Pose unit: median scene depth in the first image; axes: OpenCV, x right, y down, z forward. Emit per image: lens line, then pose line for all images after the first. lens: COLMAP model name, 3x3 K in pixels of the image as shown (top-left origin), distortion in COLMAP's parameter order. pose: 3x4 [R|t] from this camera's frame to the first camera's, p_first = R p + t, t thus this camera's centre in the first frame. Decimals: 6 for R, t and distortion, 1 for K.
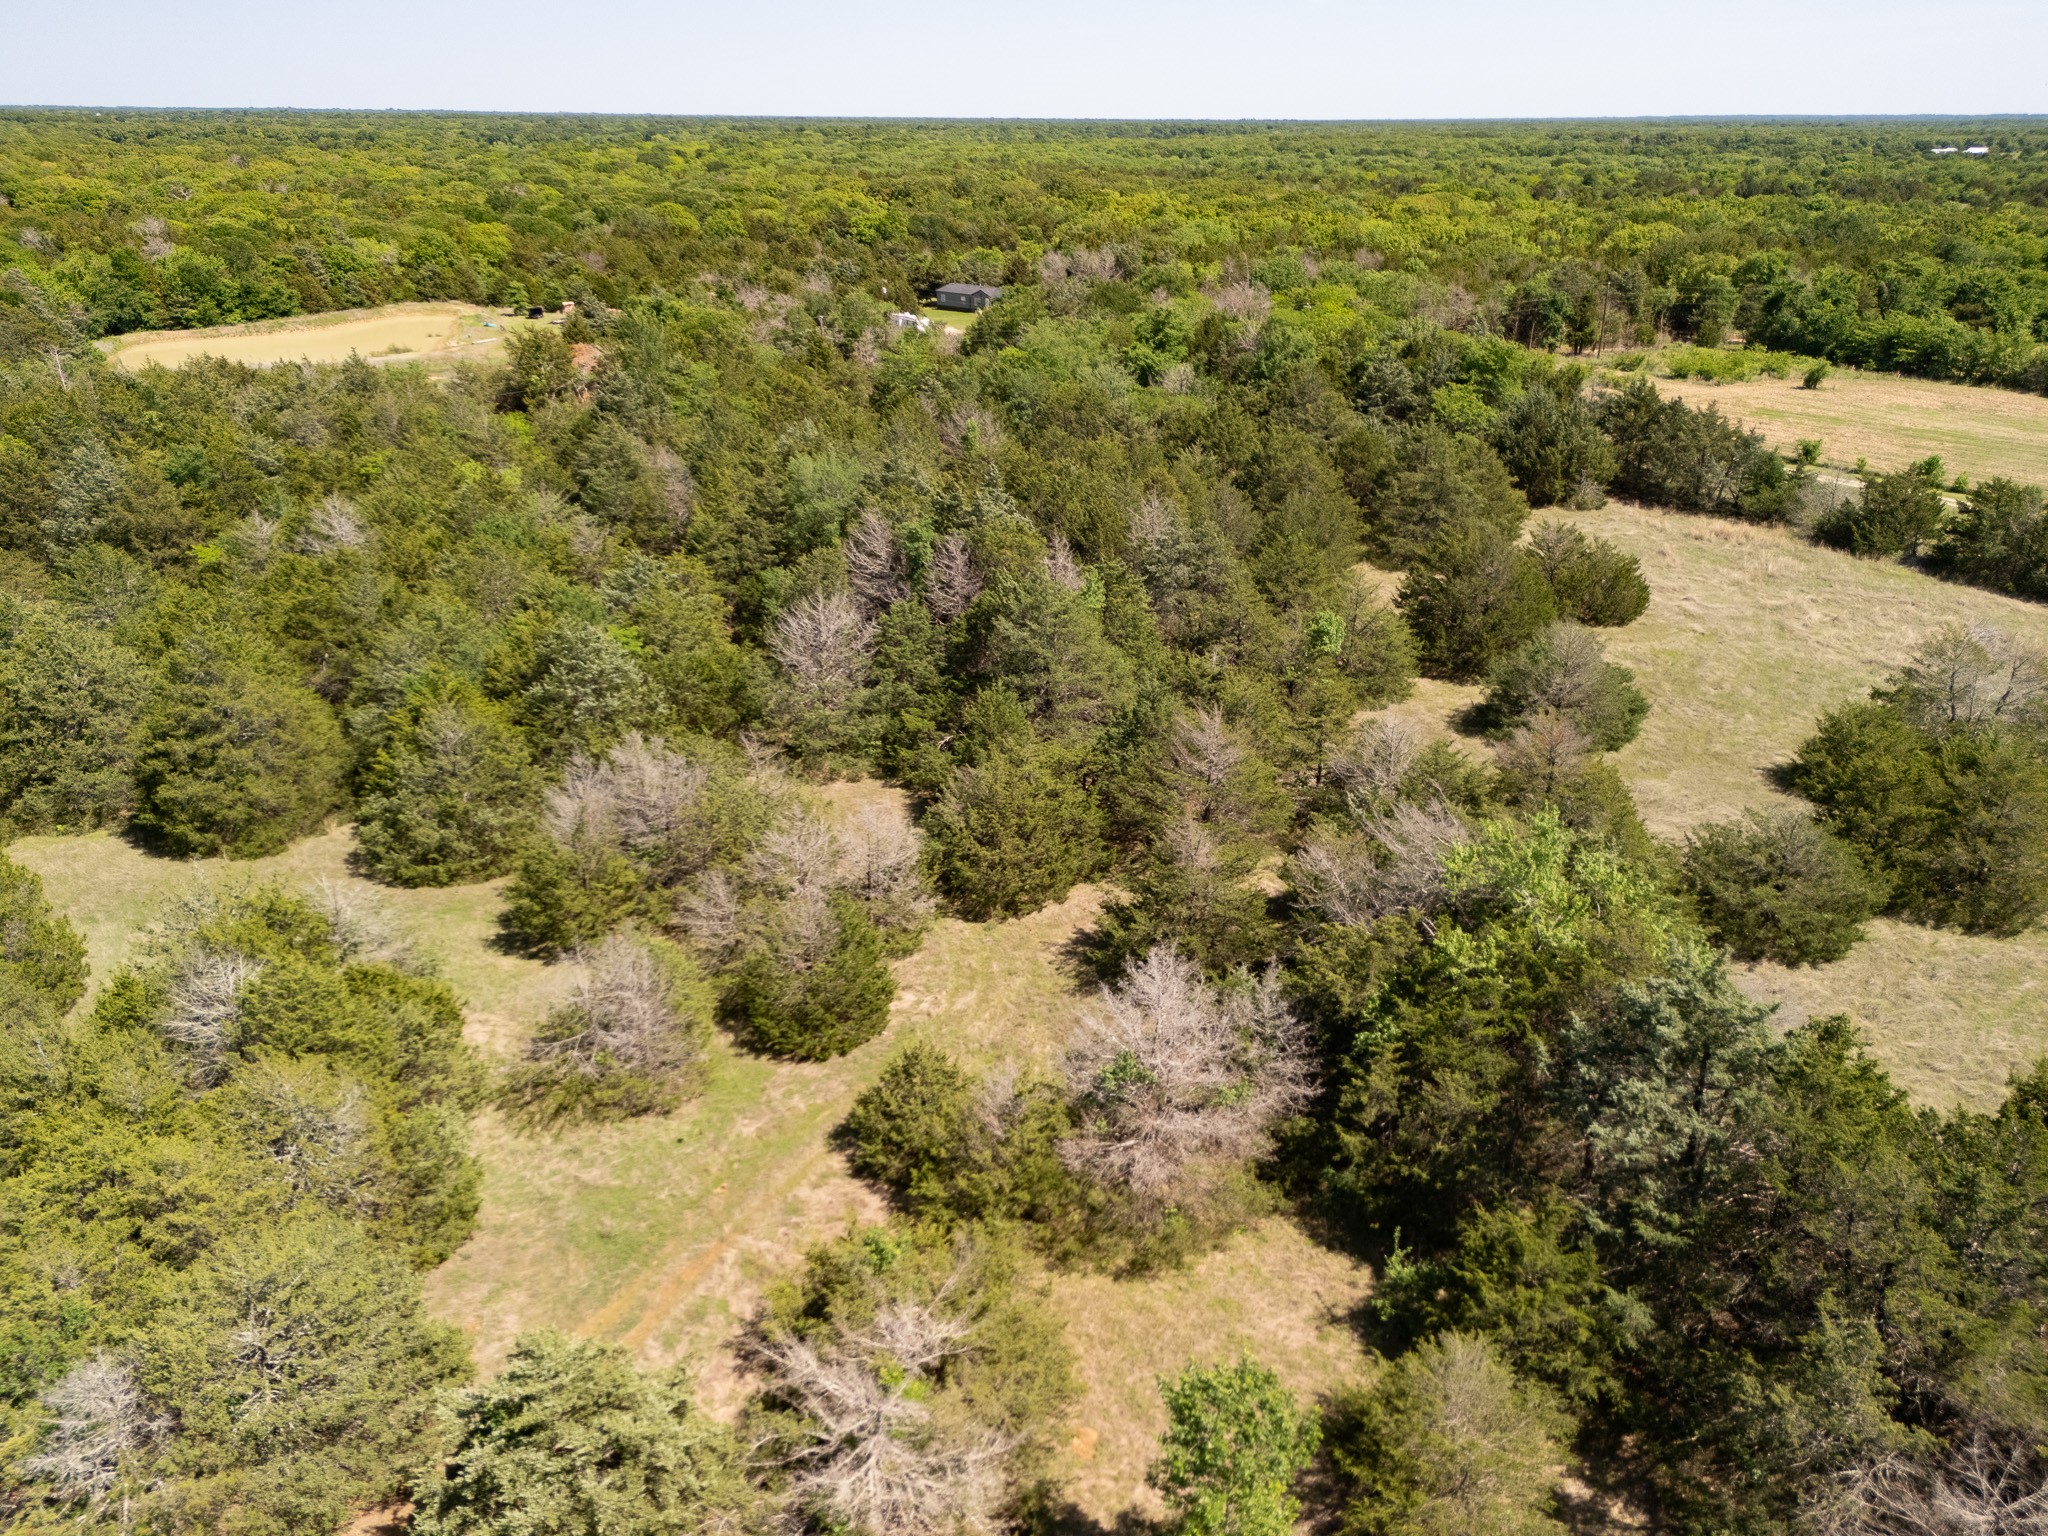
lens RADIAL K [[1498.8, 0, 1029.4], [0, 1498.8, 773.0], [0, 0, 1]] dist [0.073779, -0.069555]
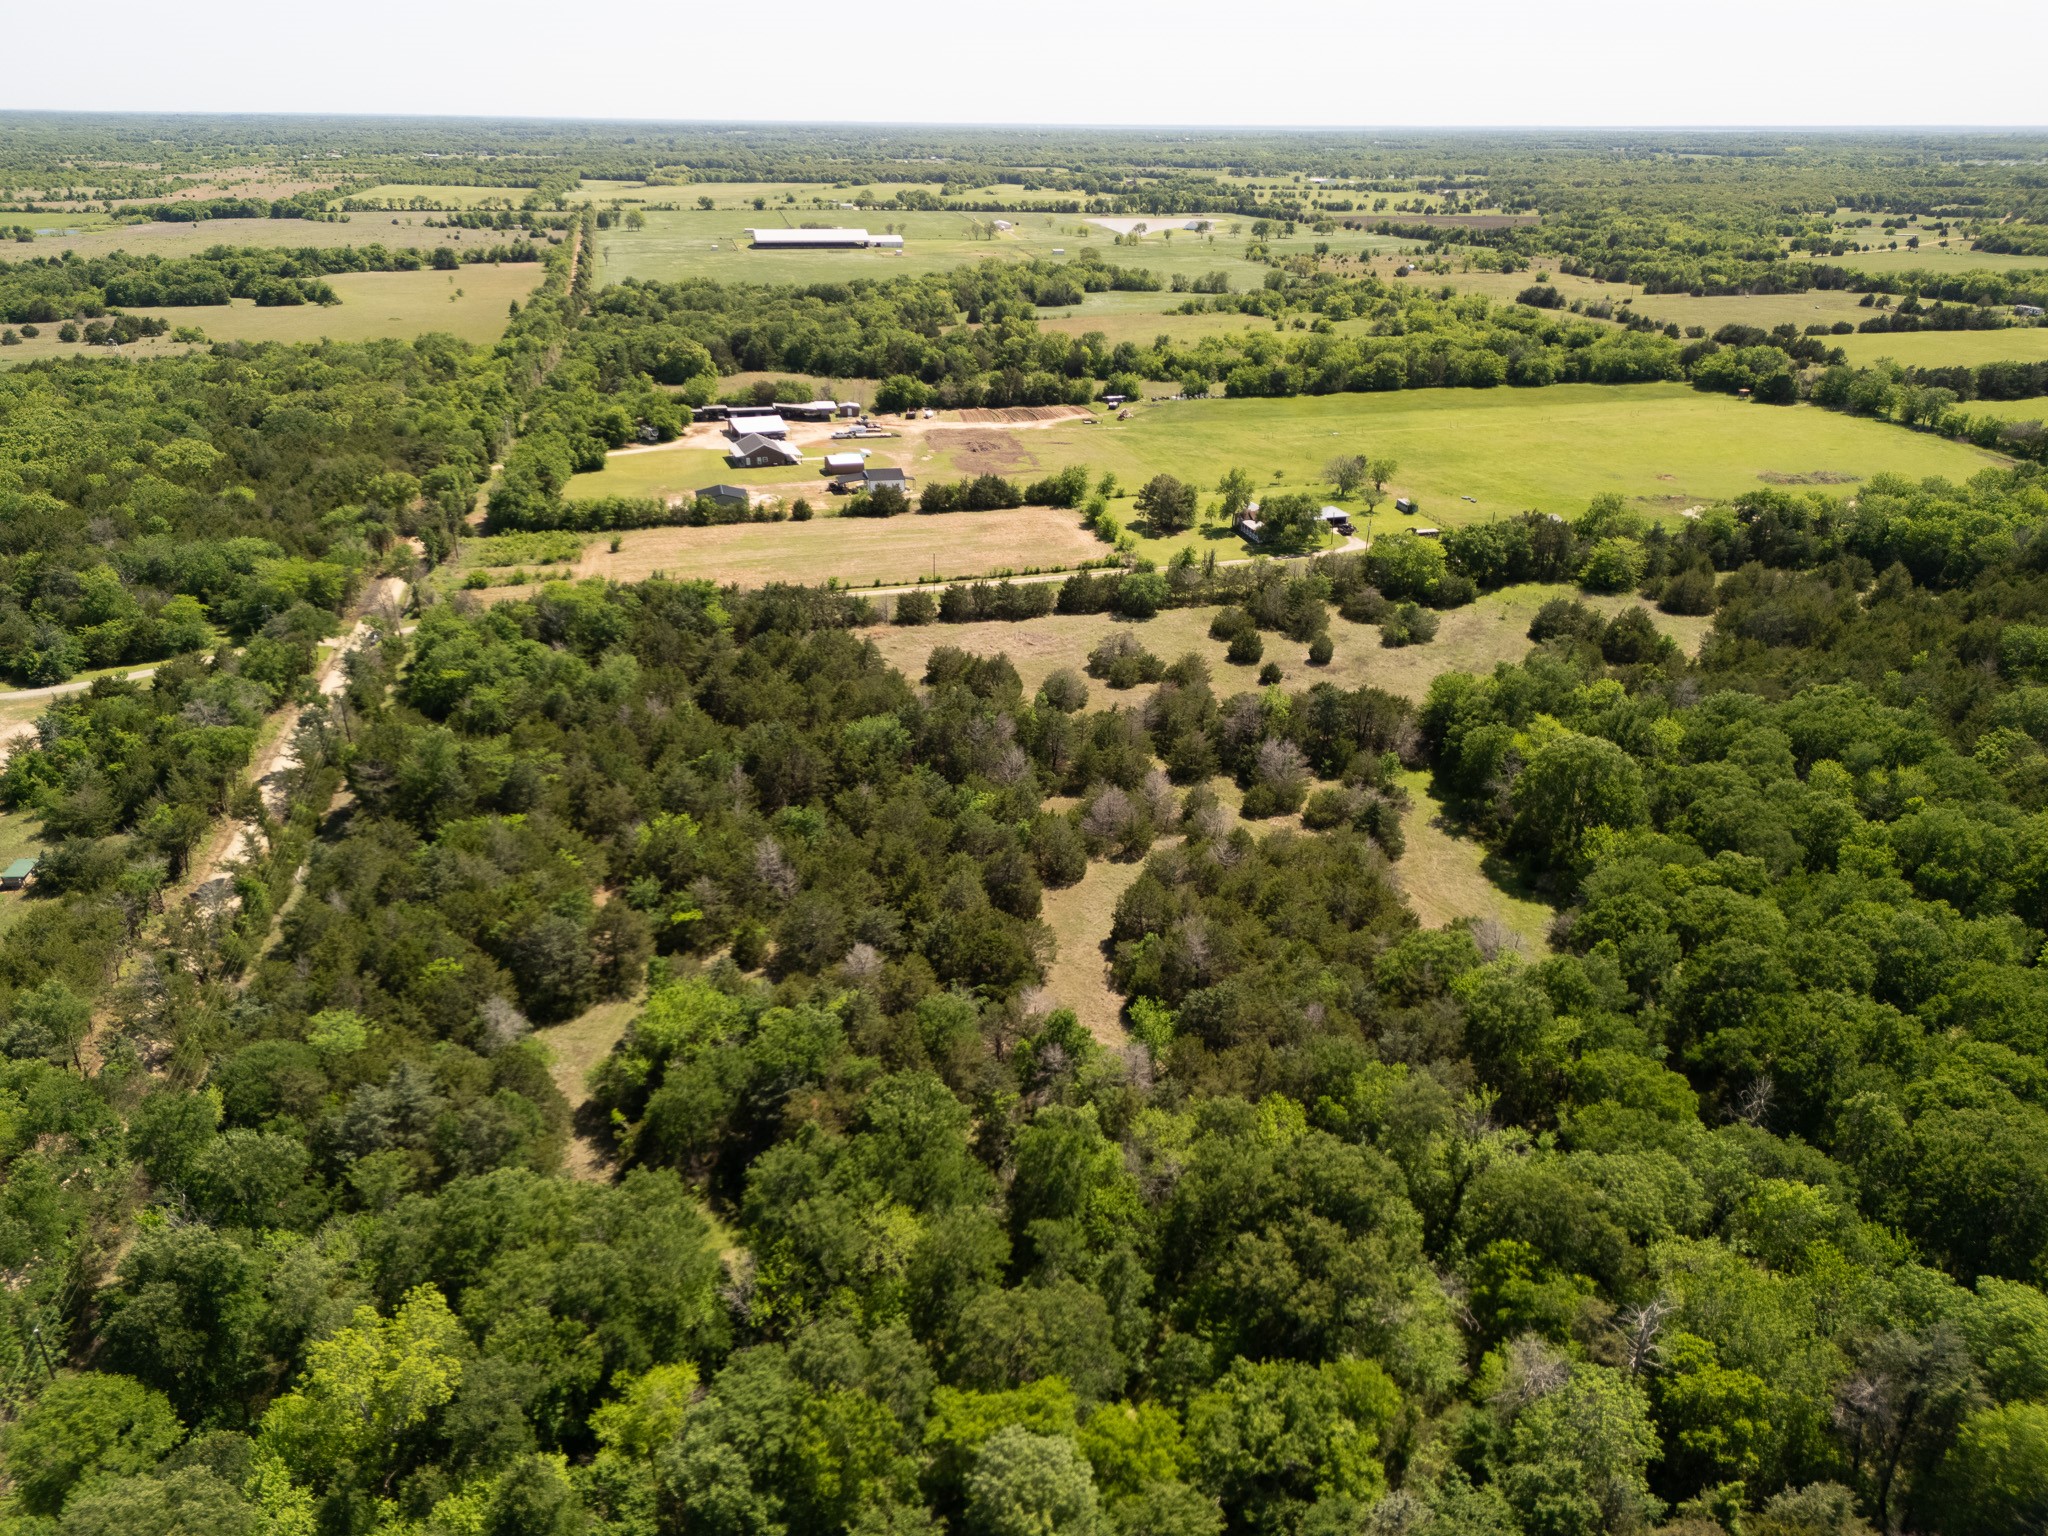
lens RADIAL K [[1498.8, 0, 1029.0], [0, 1498.8, 777.9], [0, 0, 1]] dist [0.073779, -0.069555]
pose [[0.232621, -0.391669, 0.890215, -2.175057], [0.381712, 0.878647, 0.286835, -0.708954], [-0.894530, 0.273082, 0.353897, 0.034955]]
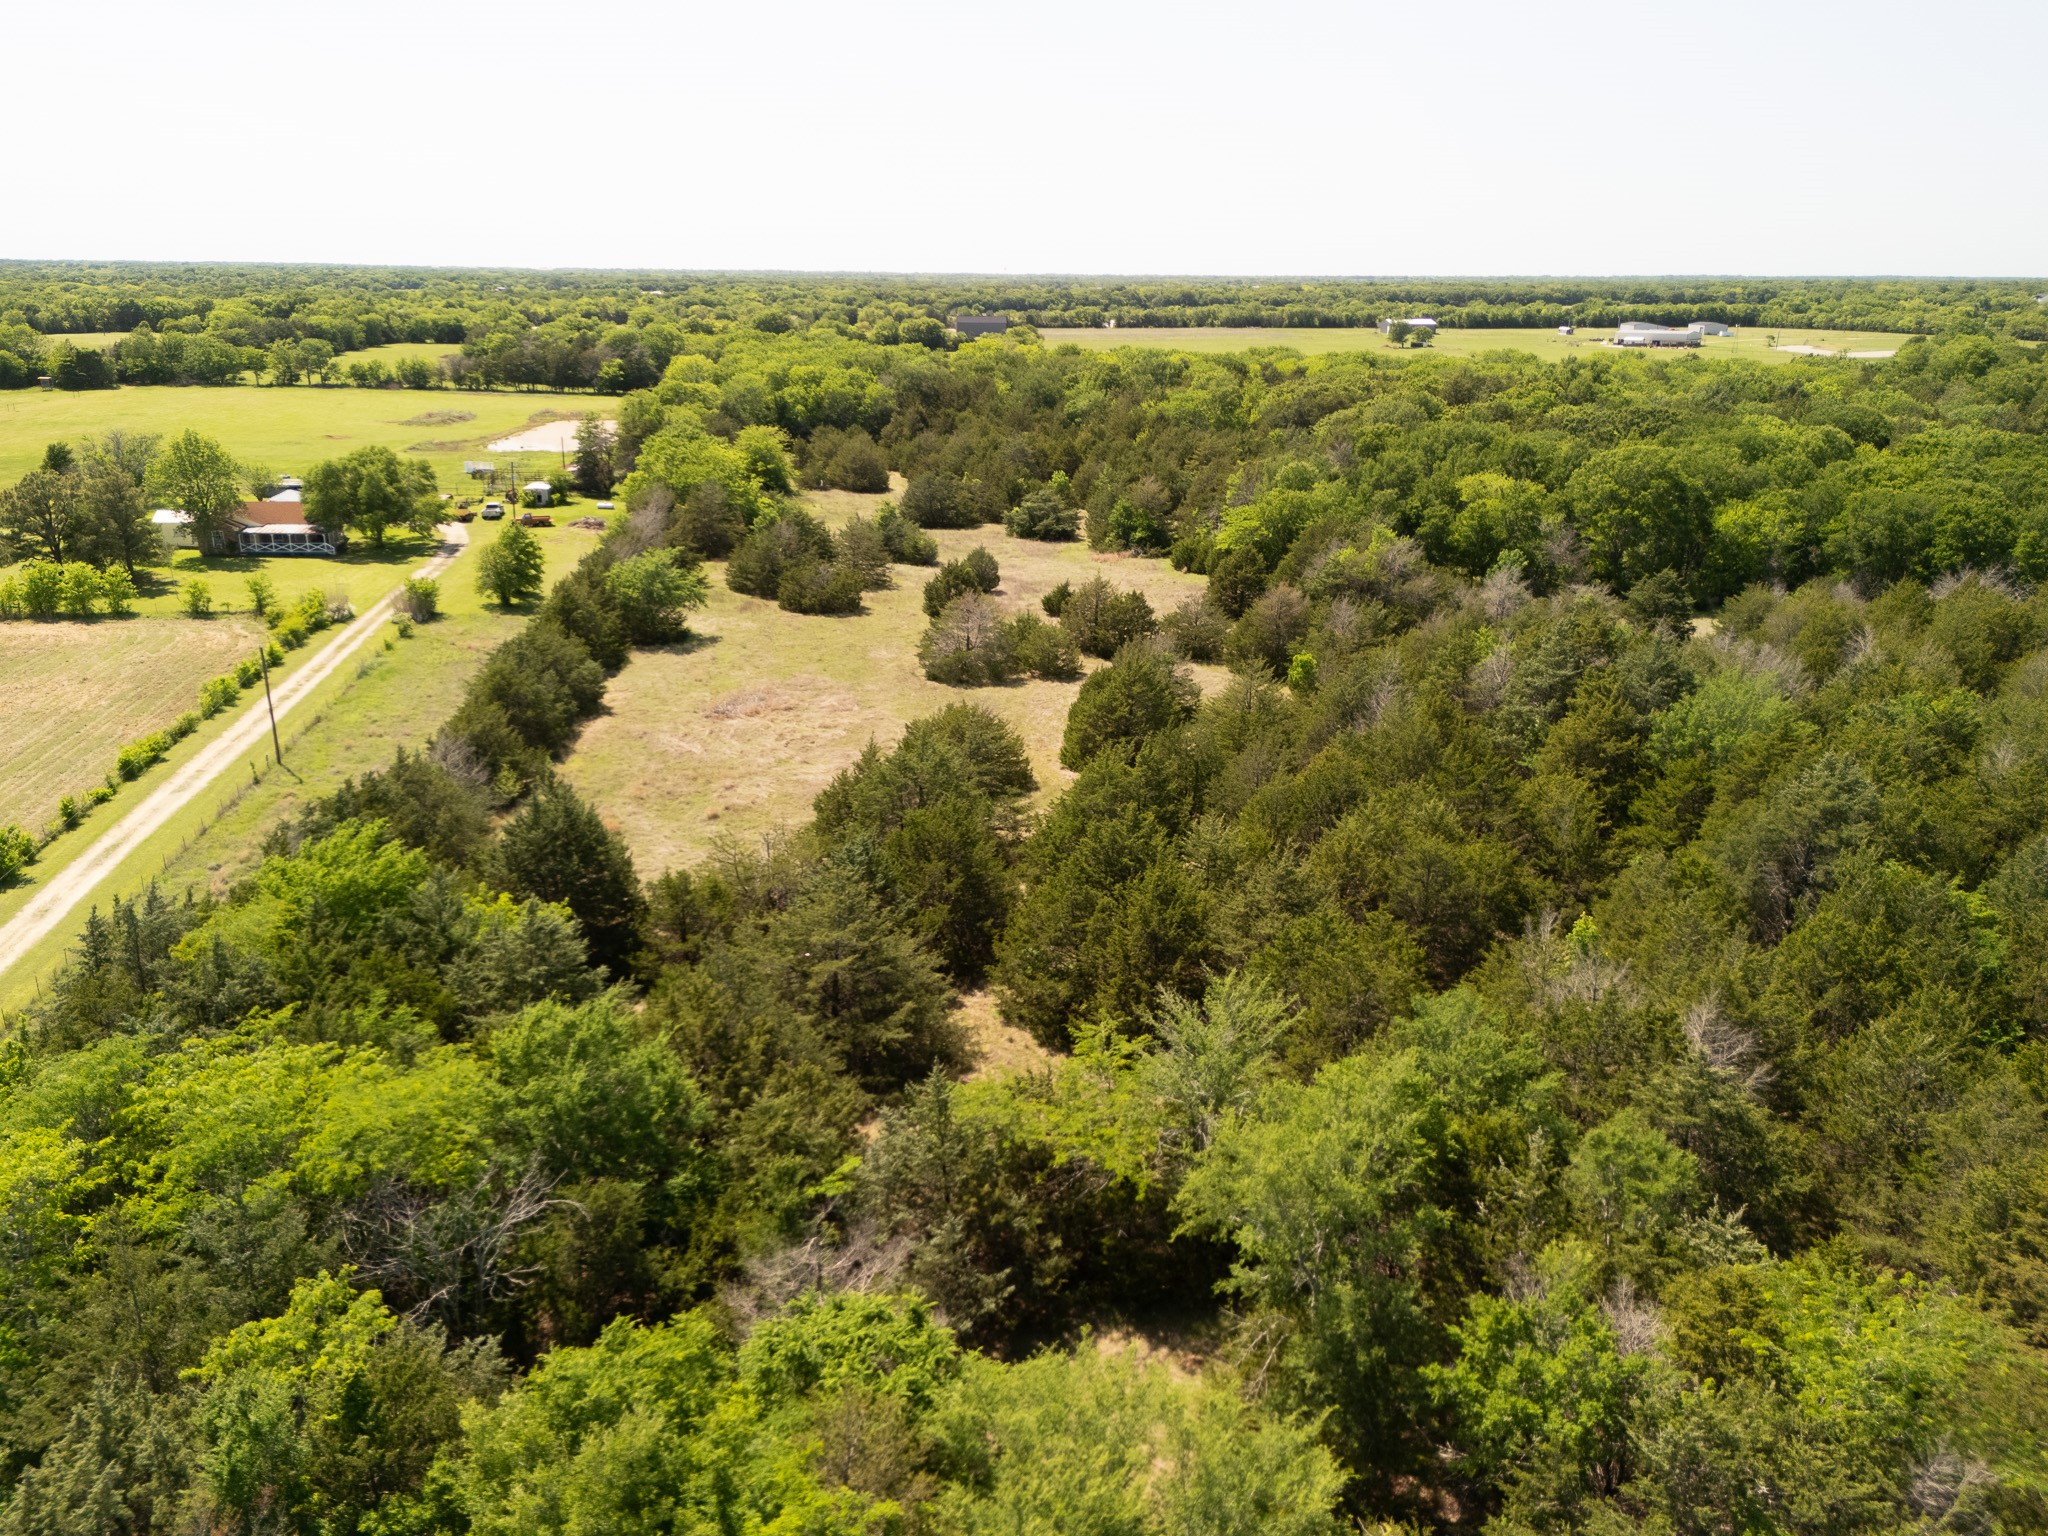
lens RADIAL K [[1498.8, 0, 1027.4], [0, 1498.8, 770.4], [0, 0, 1]] dist [0.073779, -0.069555]
pose [[-0.937417, -0.122421, 0.325980, -0.035449], [0.125540, 0.754381, 0.644320, -0.876172], [-0.324791, 0.644920, -0.691801, 1.915988]]
